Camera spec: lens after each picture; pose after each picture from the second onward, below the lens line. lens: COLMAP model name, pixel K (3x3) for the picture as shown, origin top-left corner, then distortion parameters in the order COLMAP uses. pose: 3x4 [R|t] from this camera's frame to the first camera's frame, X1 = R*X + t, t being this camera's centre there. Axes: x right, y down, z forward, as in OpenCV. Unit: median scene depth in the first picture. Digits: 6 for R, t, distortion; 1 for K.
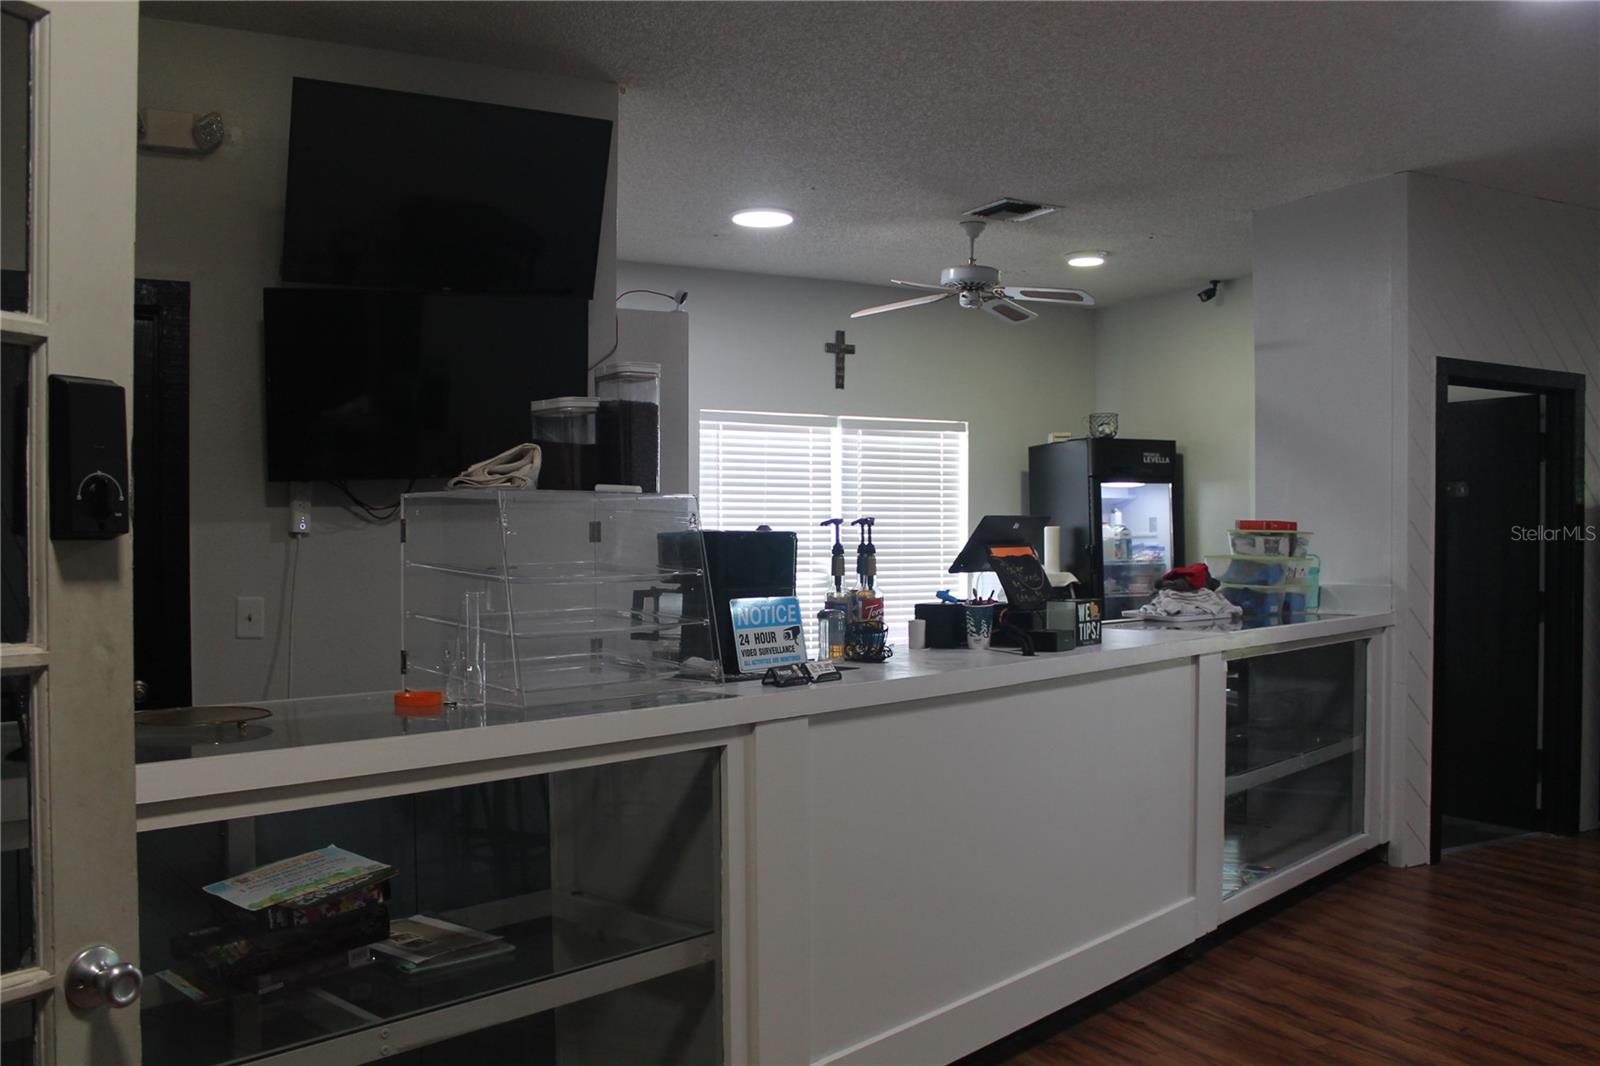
lens RADIAL K [[1345.9, 0, 796.2], [0, 1345.9, 549.8], [0, 0, 1]] dist [-0.174078, 0.183119]
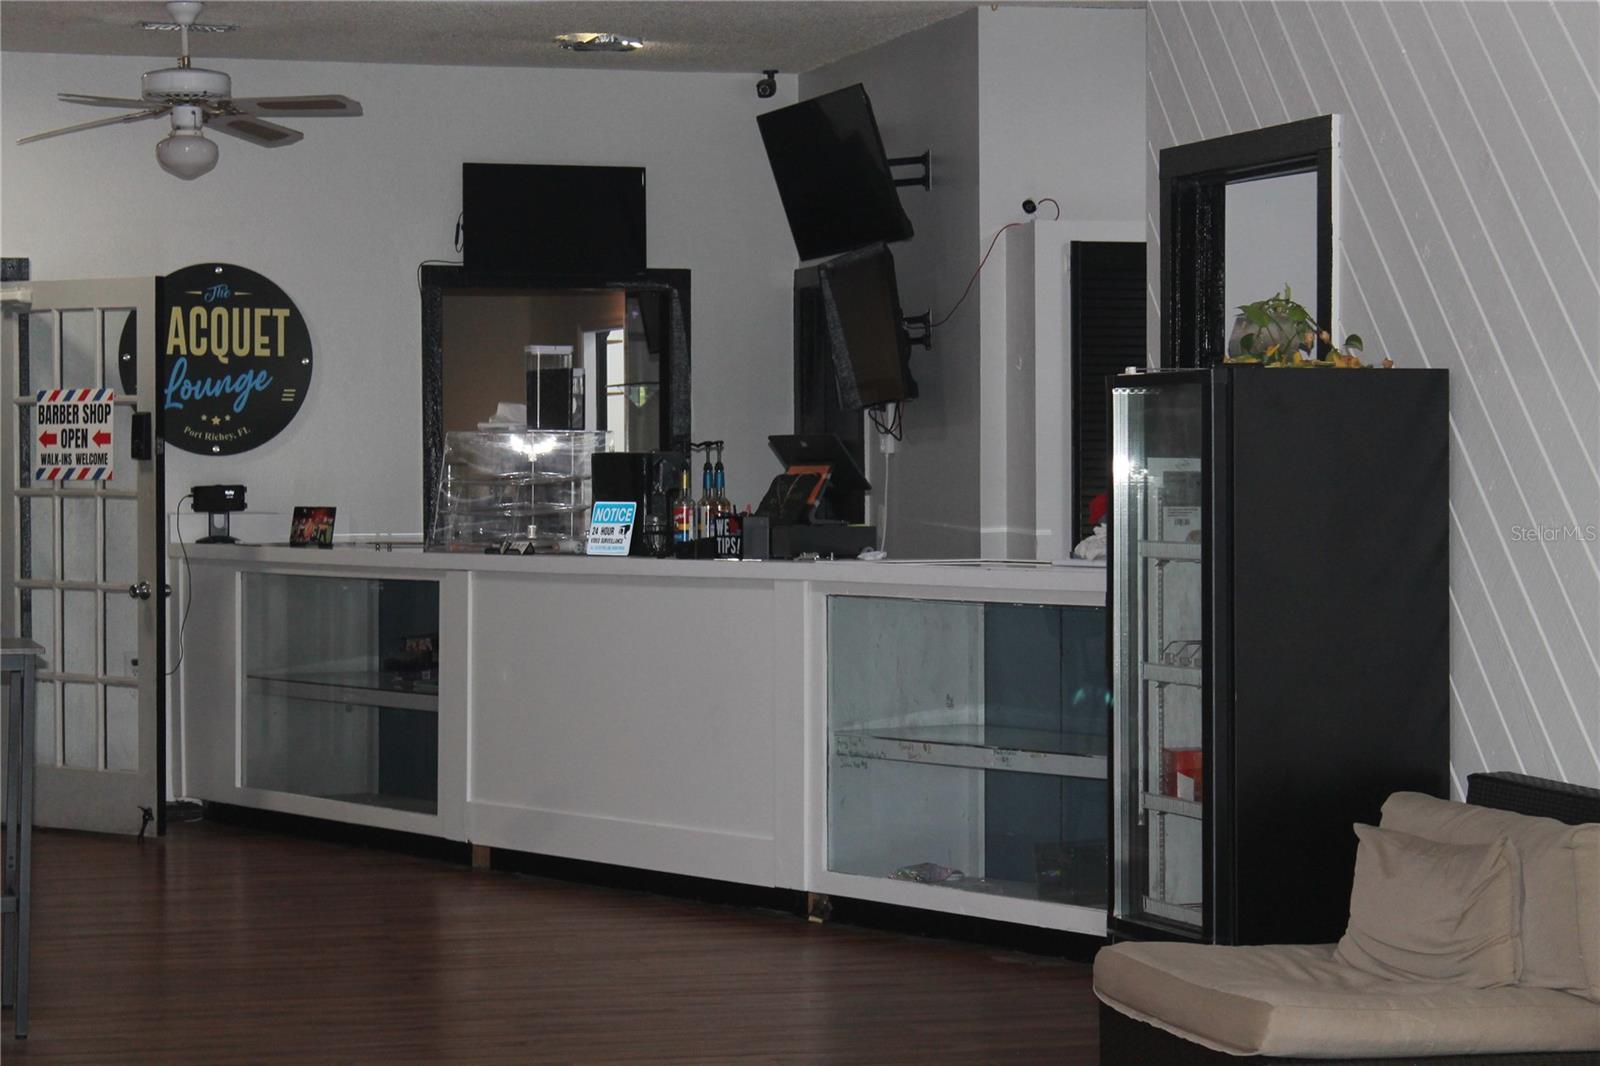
lens RADIAL K [[3856.1, 0, 800.0], [0, 3856.1, 533.0], [0, 0, 1]] dist [0.020441, 0.294044]
pose [[-0.209156, 0.014801, -0.977770, 3.149937], [-0.008385, 0.999822, 0.016929, -0.000206], [0.977846, 0.011740, -0.208995, 1.684745]]
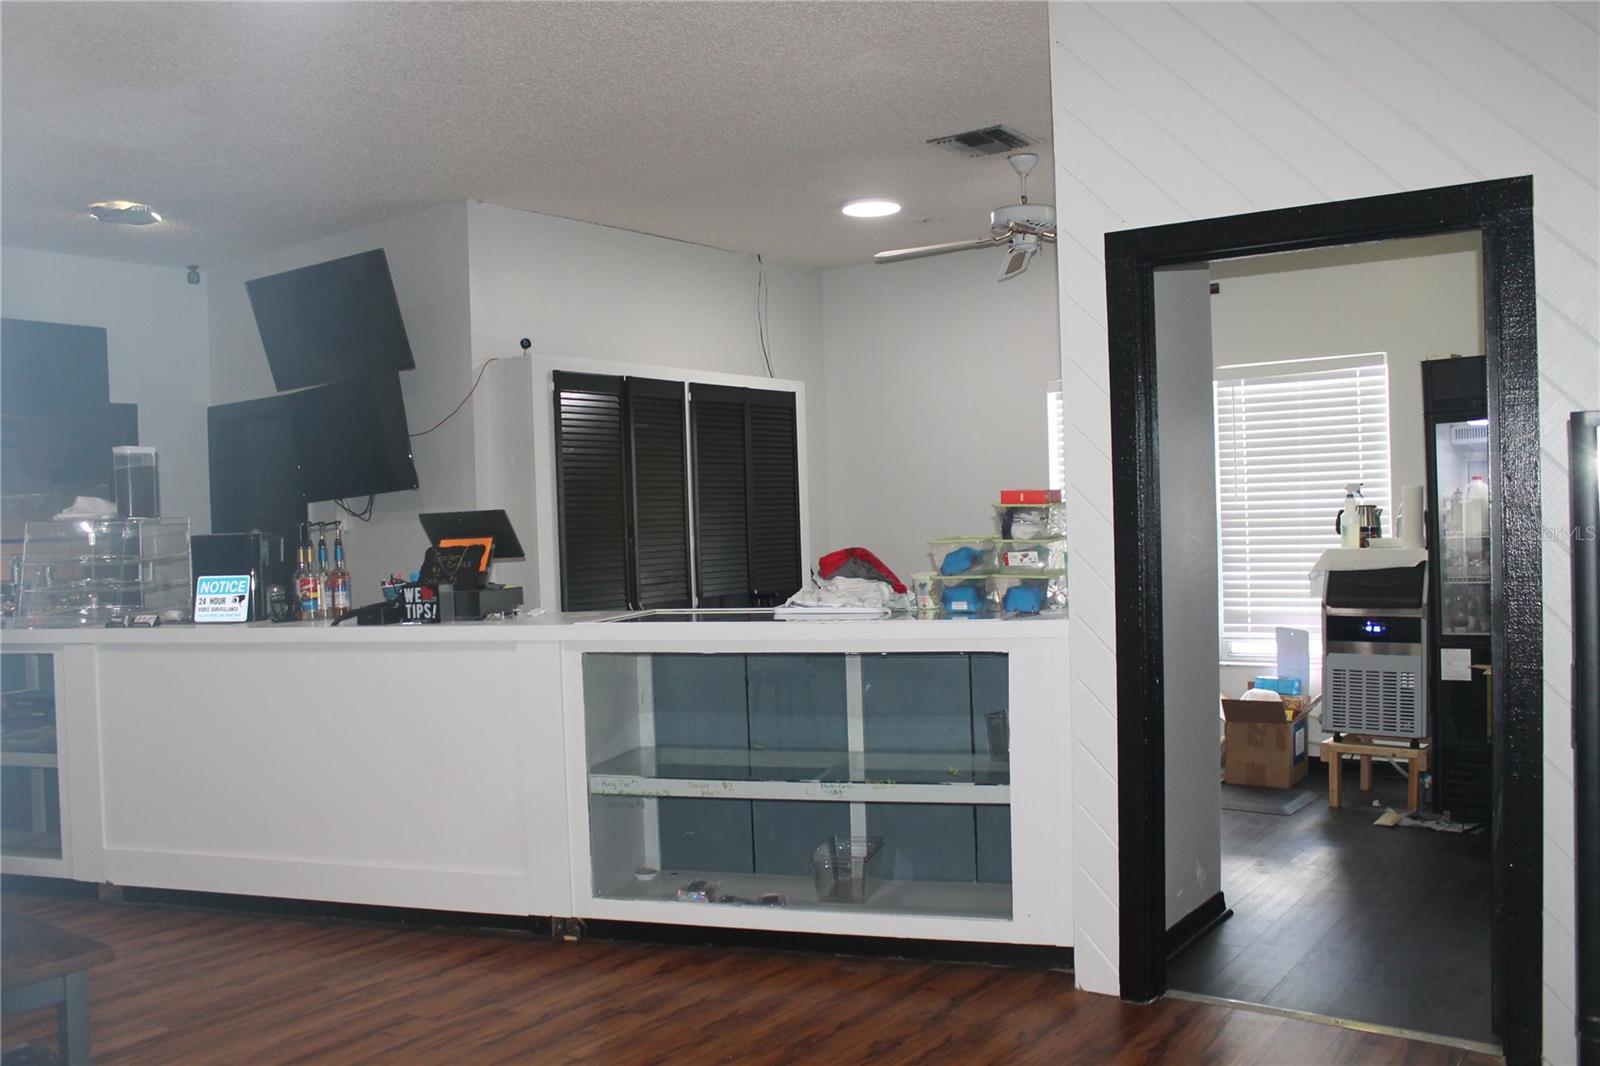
lens RADIAL K [[1345.9, 0, 796.2], [0, 1345.9, 549.8], [0, 0, 1]] dist [-0.174078, 0.183119]
pose [[0.441145, 0.006123, -0.897415, 1.418724], [0.023978, 0.999539, 0.018607, -0.007103], [0.897115, -0.029727, 0.440795, 0.783162]]
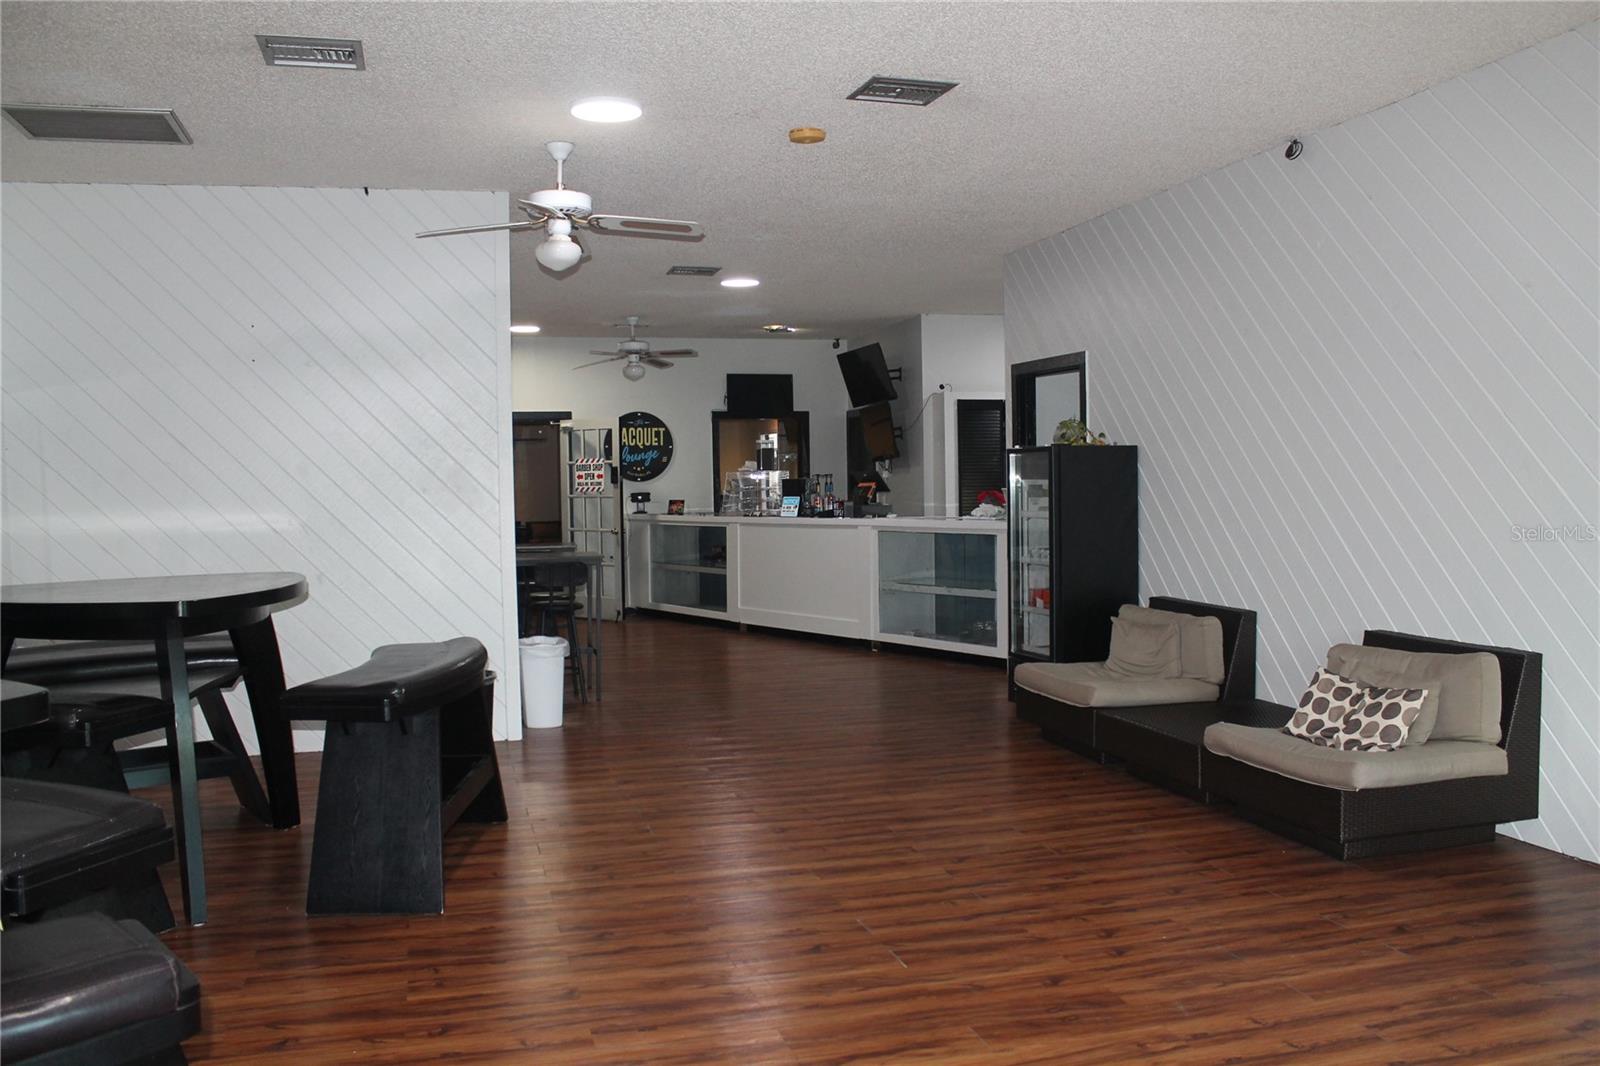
lens RADIAL K [[1345.9, 0, 796.2], [0, 1345.9, 549.8], [0, 0, 1]] dist [-0.174078, 0.183119]
pose [[-0.212182, 0.050870, -0.975905, 3.023212], [0.005207, 0.998689, 0.050925, -0.006248], [0.977216, 0.005724, -0.212169, 1.519299]]
